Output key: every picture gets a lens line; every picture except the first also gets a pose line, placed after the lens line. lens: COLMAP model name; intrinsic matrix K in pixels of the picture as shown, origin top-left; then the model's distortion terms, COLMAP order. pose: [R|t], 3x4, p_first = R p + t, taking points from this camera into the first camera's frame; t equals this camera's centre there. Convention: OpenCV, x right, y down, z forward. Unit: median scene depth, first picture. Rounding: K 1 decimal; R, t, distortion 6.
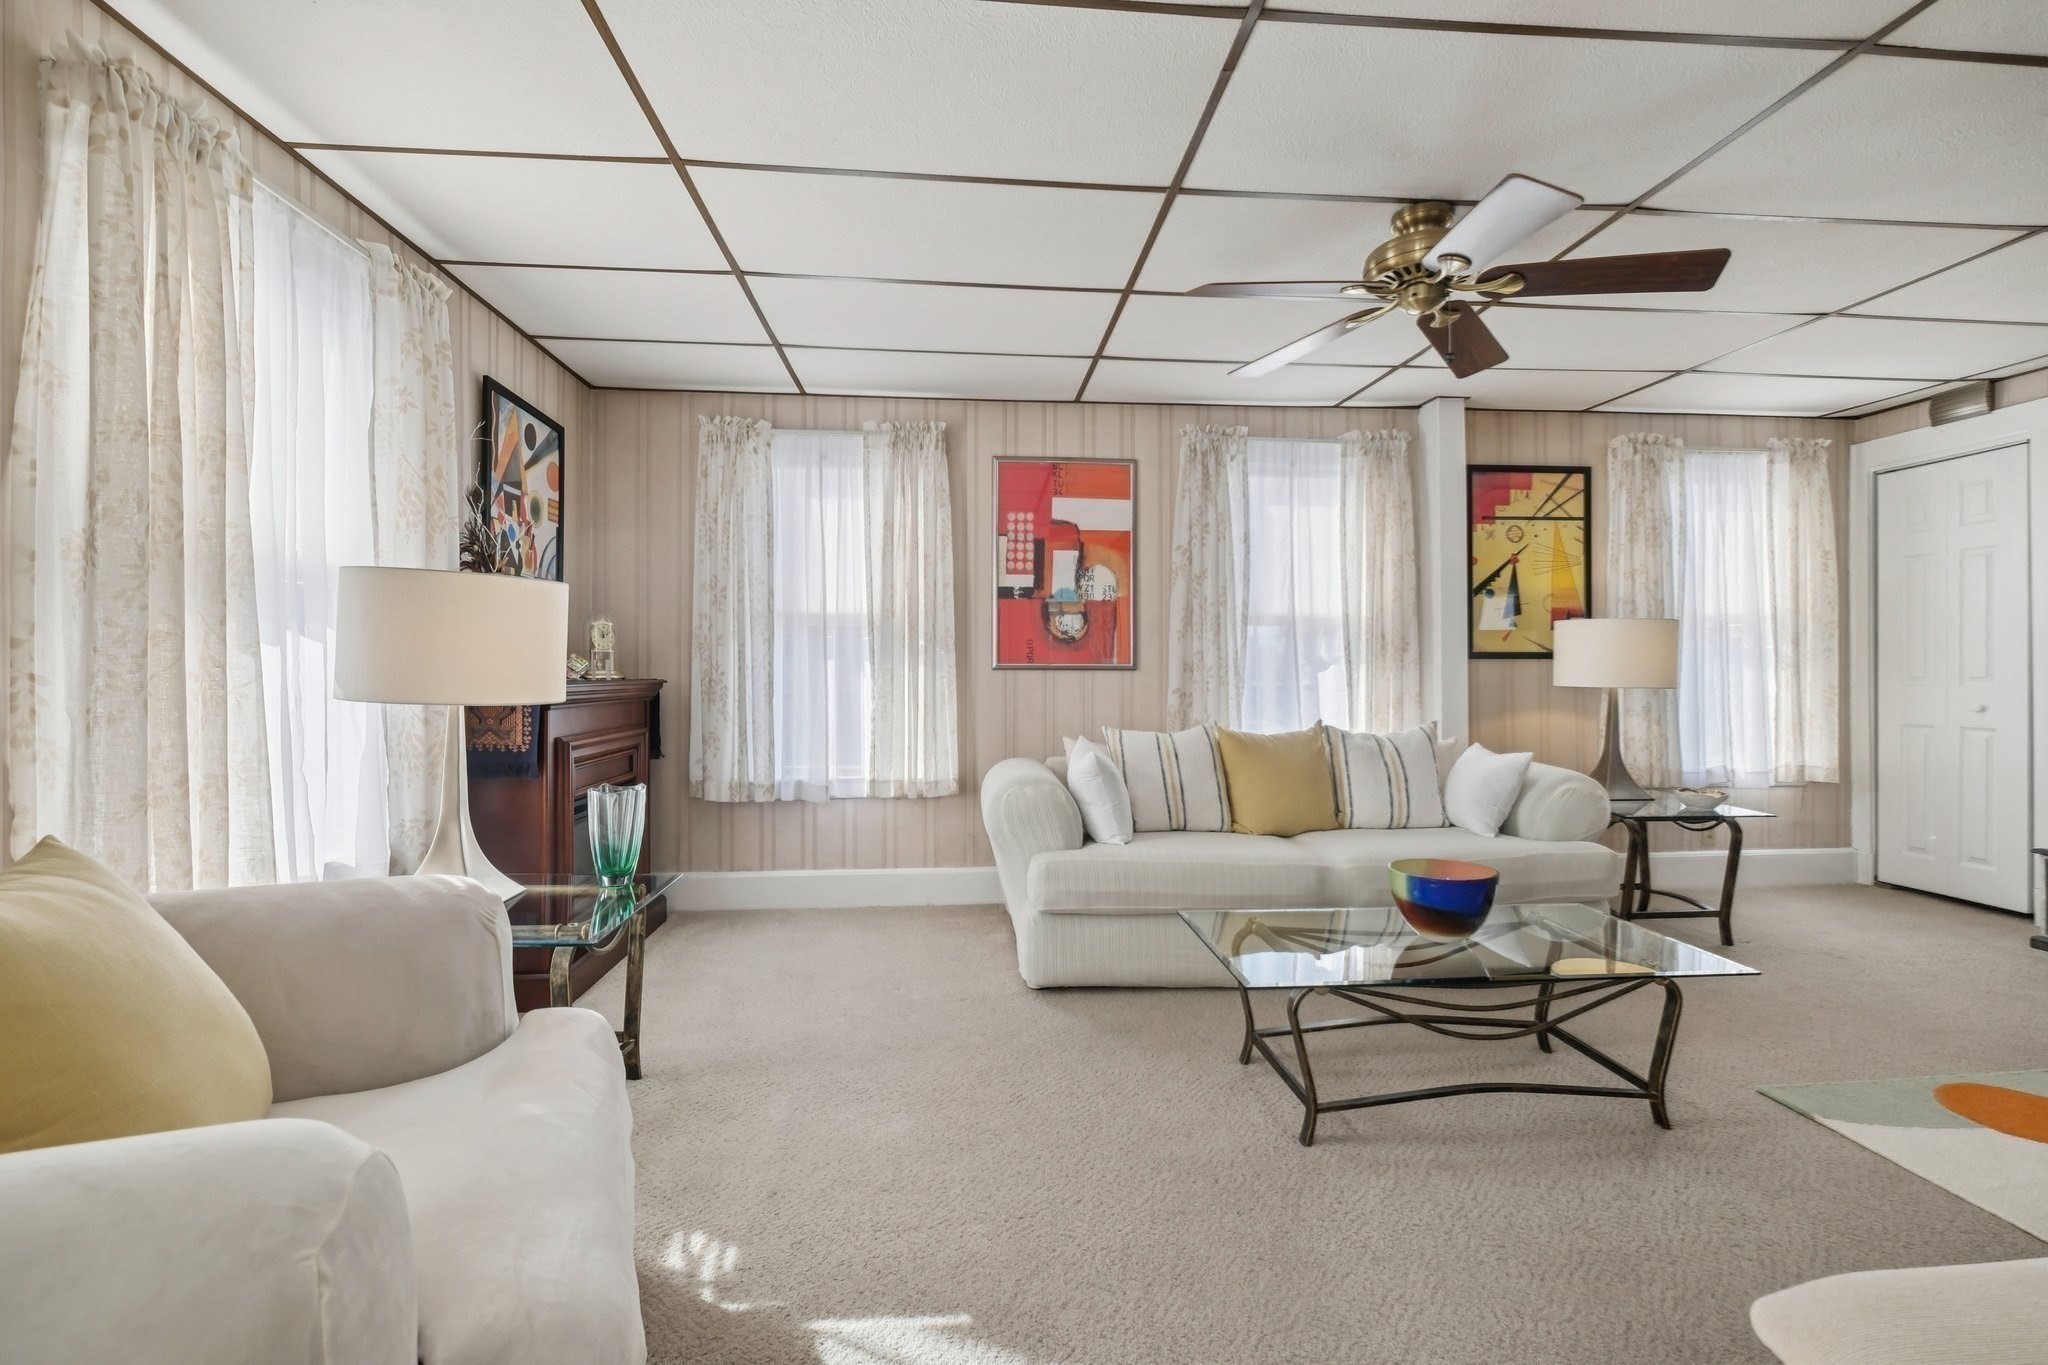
lens RADIAL K [[895.3, 0, 1030.4], [0, 895.3, 672.8], [0, 0, 1]] dist [-0.002726, 0.000269]
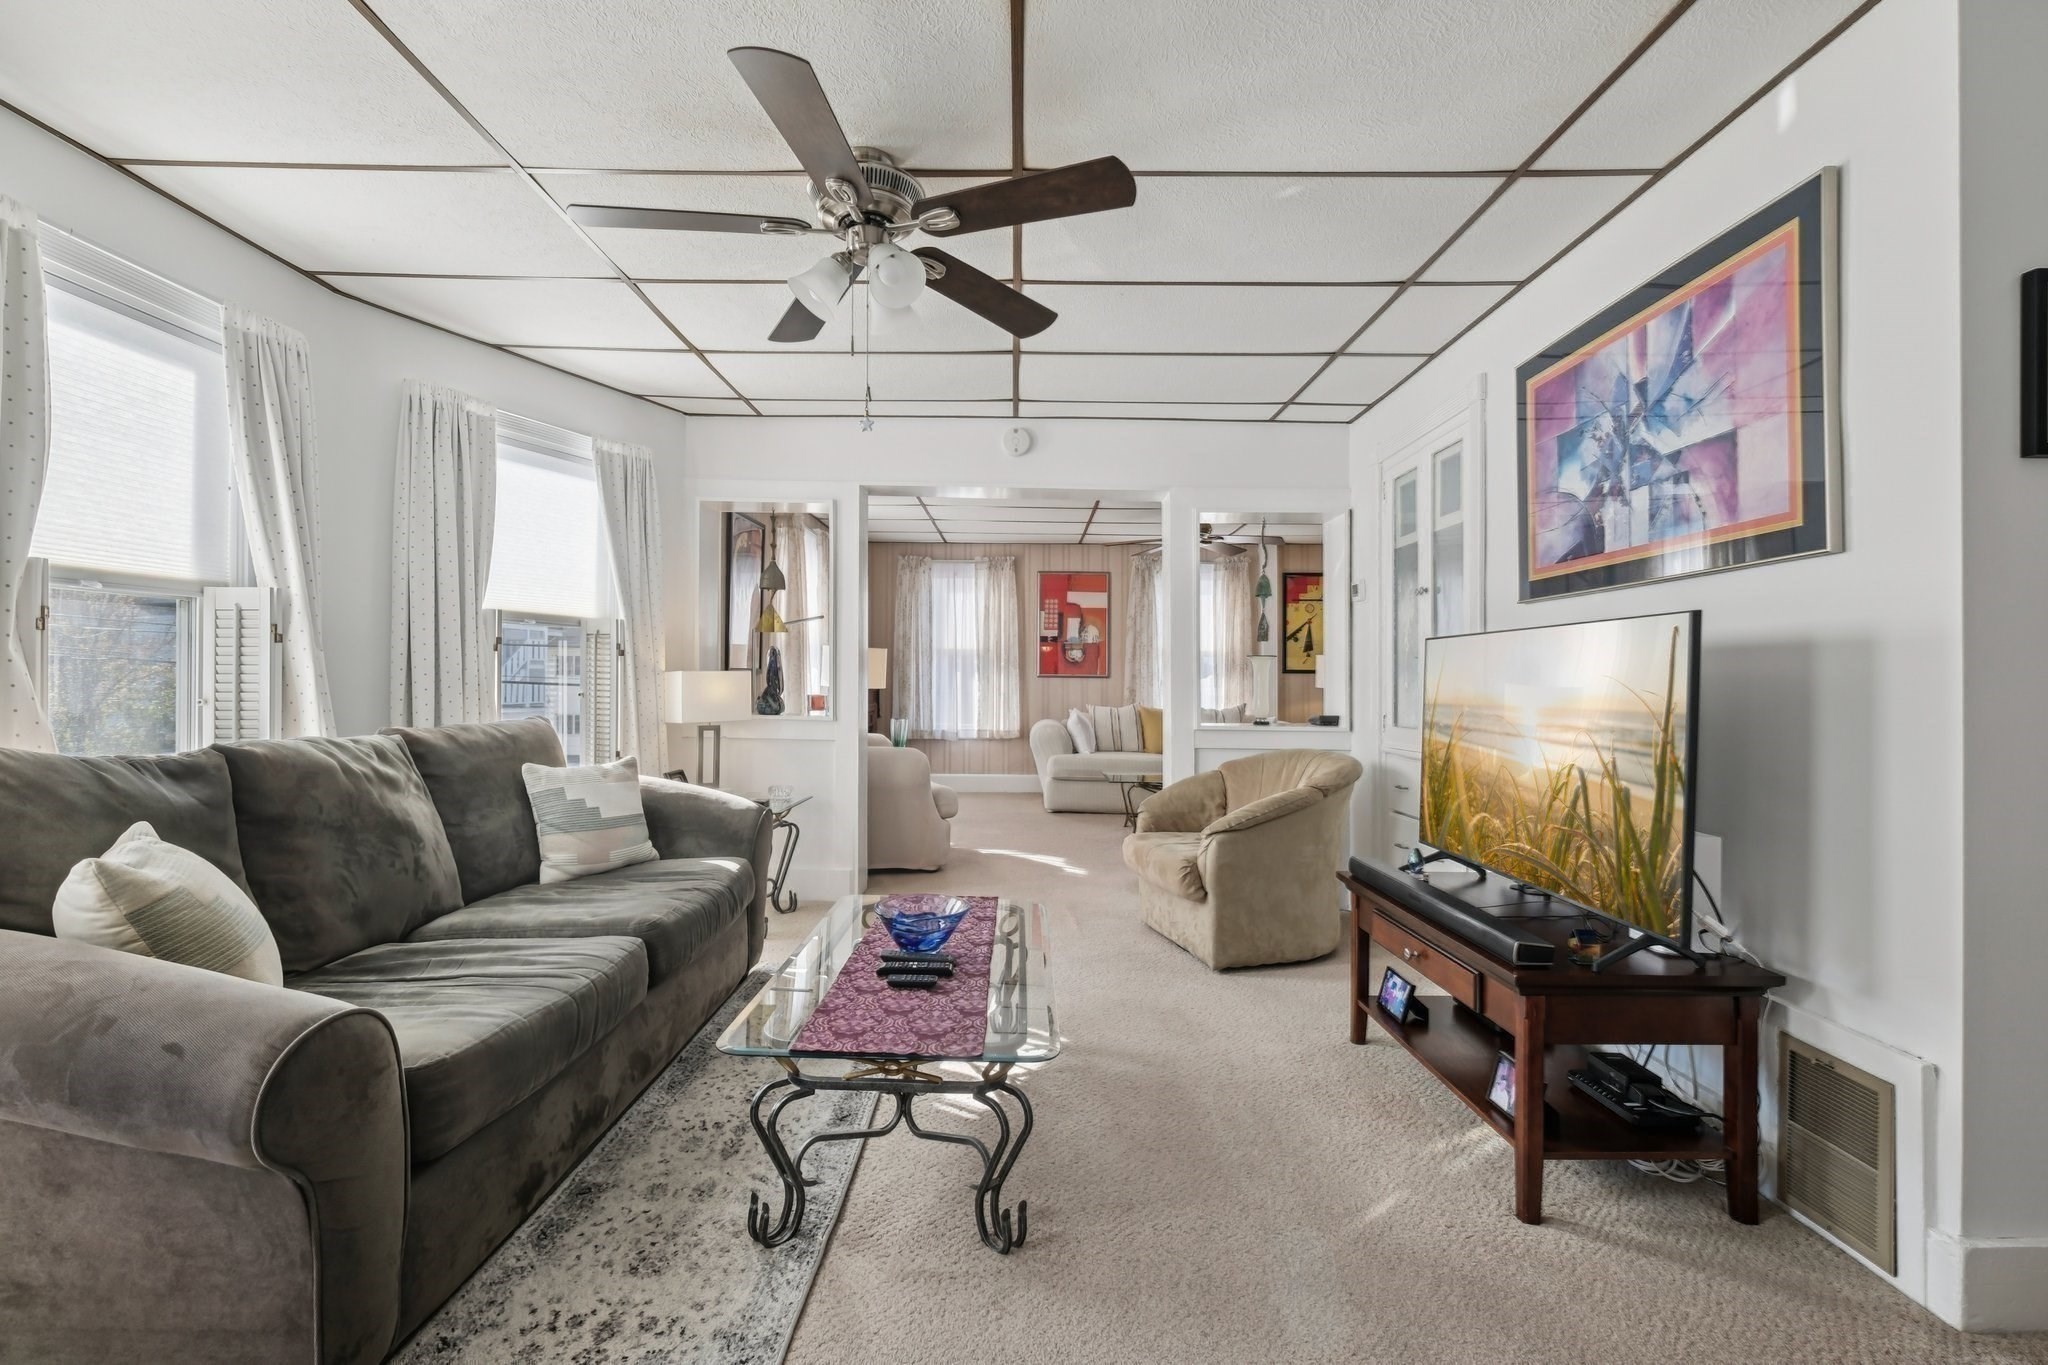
lens RADIAL K [[895.3, 0, 1021.4], [0, 895.3, 673.9], [0, 0, 1]] dist [-0.002726, 0.000269]
pose [[0.995283, 0.007370, -0.096732, 0.120495], [-0.007558, 0.999970, -0.001574, -0.007597], [0.096718, 0.002298, 0.995309, -1.039206]]
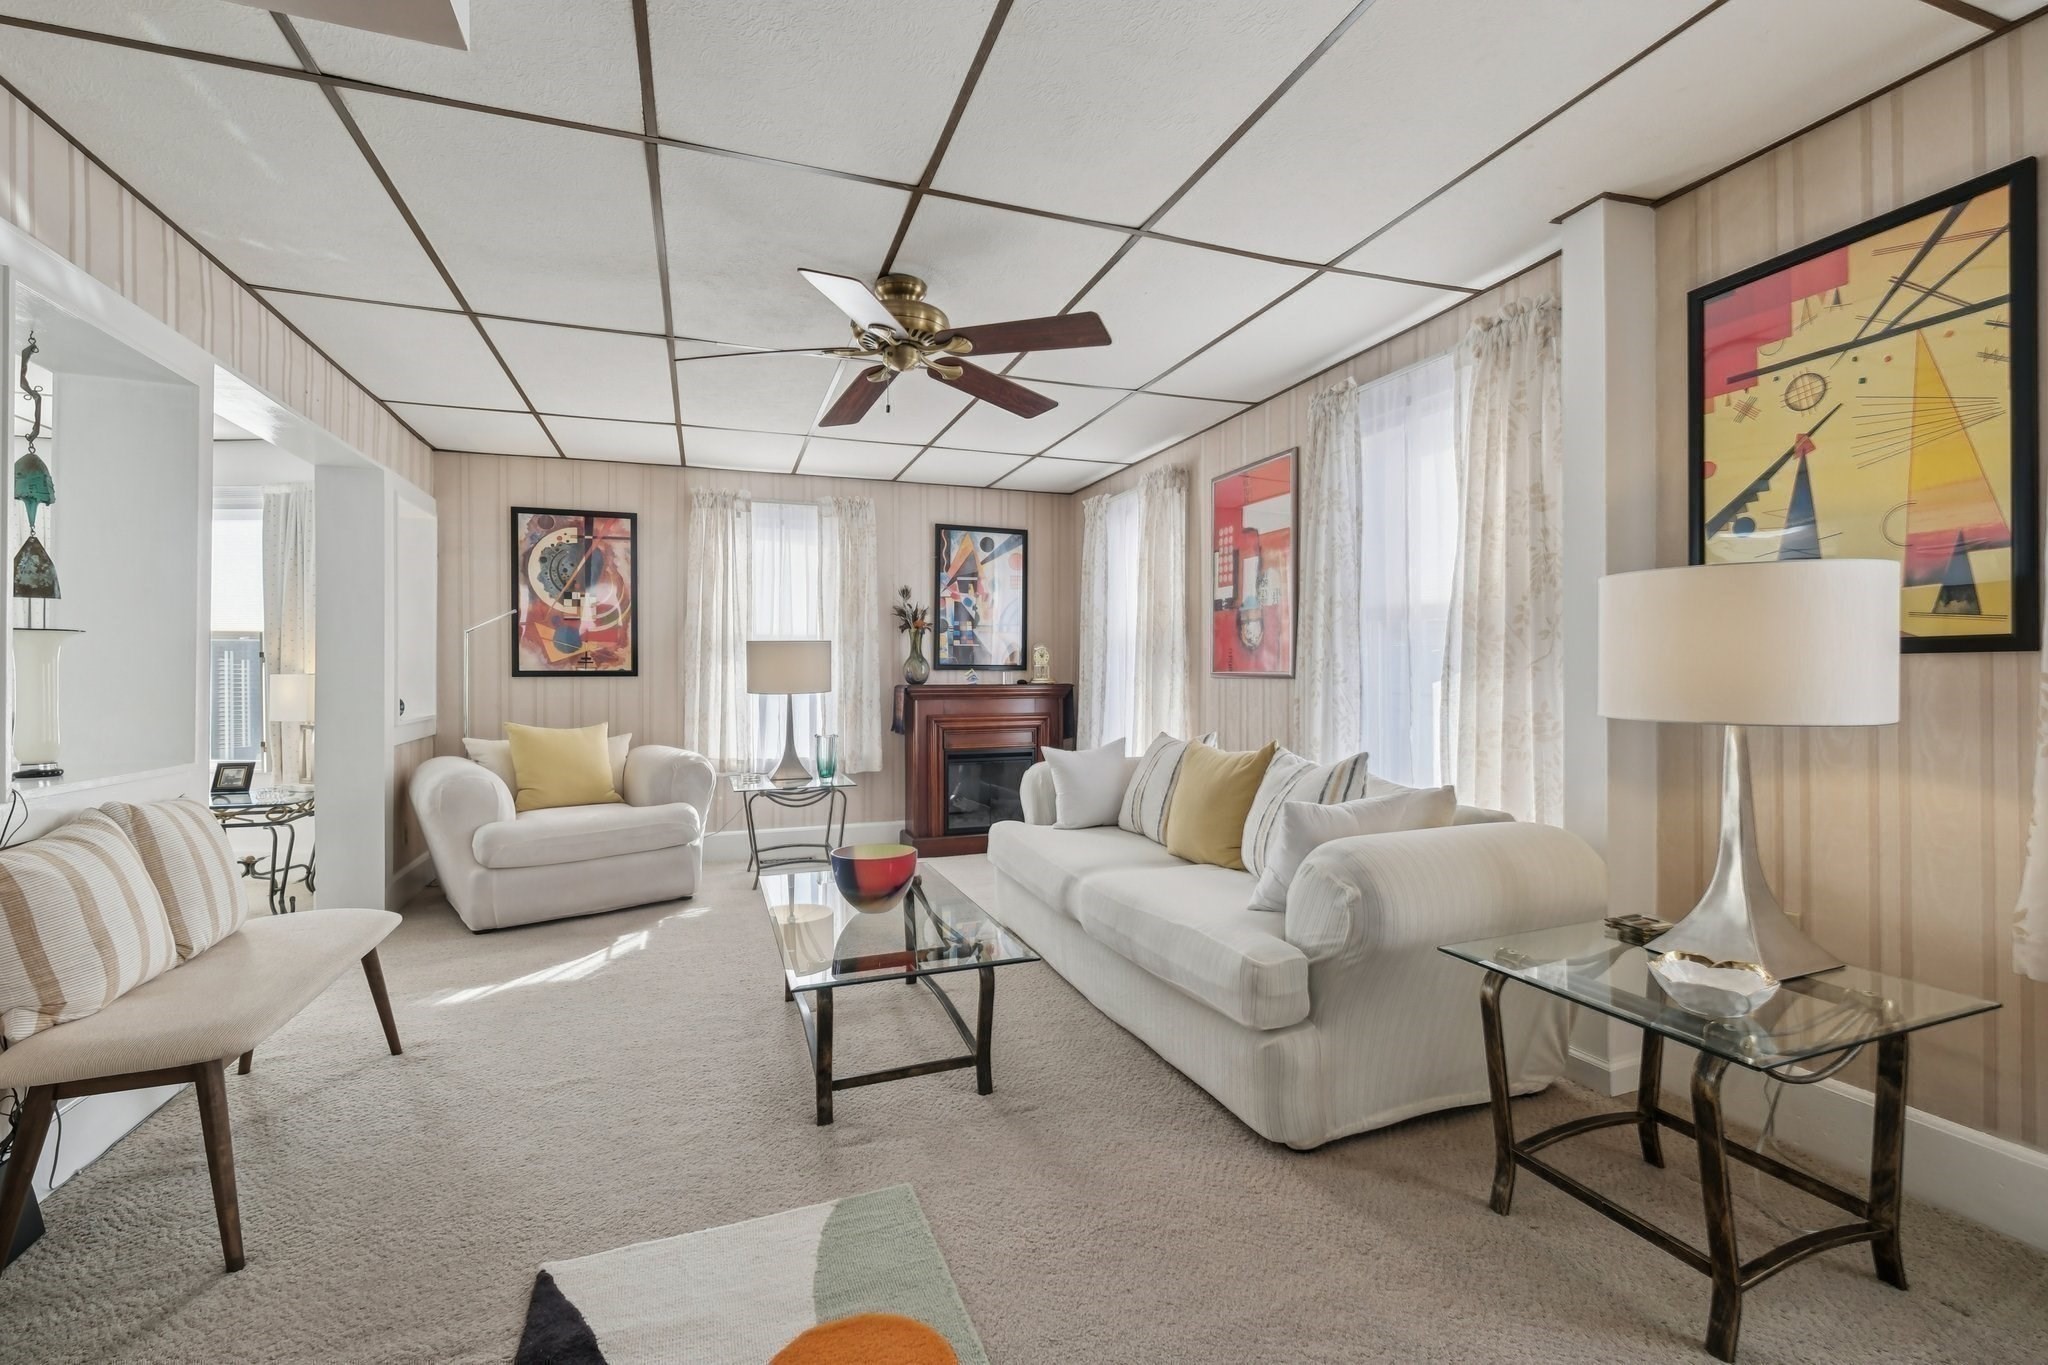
lens RADIAL K [[895.3, 0, 1021.6], [0, 895.3, 677.8], [0, 0, 1]] dist [-0.002726, 0.000269]
pose [[0.260958, 0.001072, -0.965350, 0.955327], [0.002048, 0.999997, 0.001664, -0.006089], [0.965348, -0.002411, 0.260955, 0.511149]]
